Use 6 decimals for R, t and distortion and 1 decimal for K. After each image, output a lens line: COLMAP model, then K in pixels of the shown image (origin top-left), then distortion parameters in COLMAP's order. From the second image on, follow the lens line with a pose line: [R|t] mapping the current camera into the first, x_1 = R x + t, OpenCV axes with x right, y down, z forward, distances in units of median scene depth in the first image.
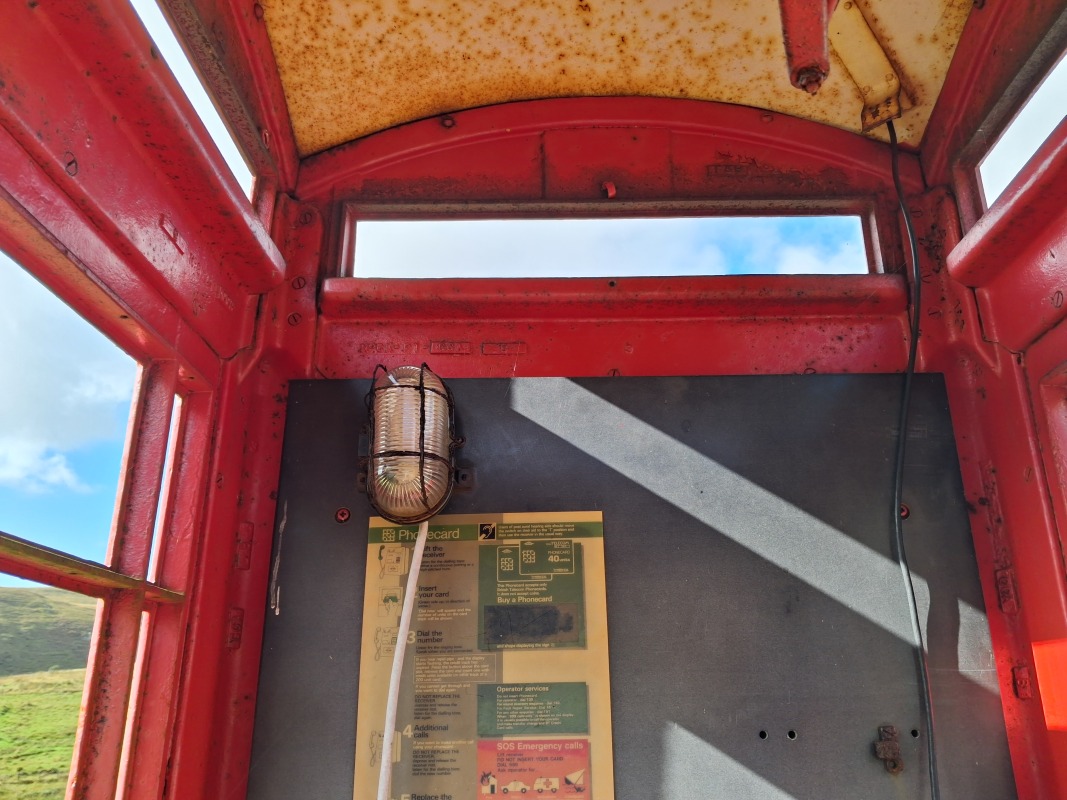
lens RADIAL K [[833.9, 0, 540.0], [0, 833.9, 393.7], [0, 0, 1]] dist [0.033622, -0.011398]
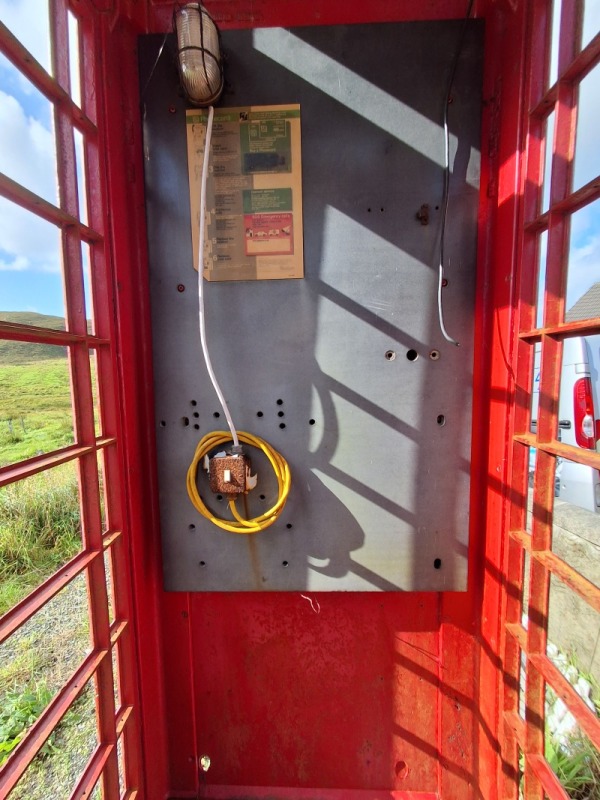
lens RADIAL K [[369.6, 0, 300.0], [0, 369.6, 400.0], [0, 0, 1]] dist [0.002635, 0.000224]
pose [[0.999556, -0.005333, -0.029317, 0.101617], [0.017211, 0.906483, 0.421891, 0.430500], [0.024325, -0.422209, 0.906172, -0.116639]]
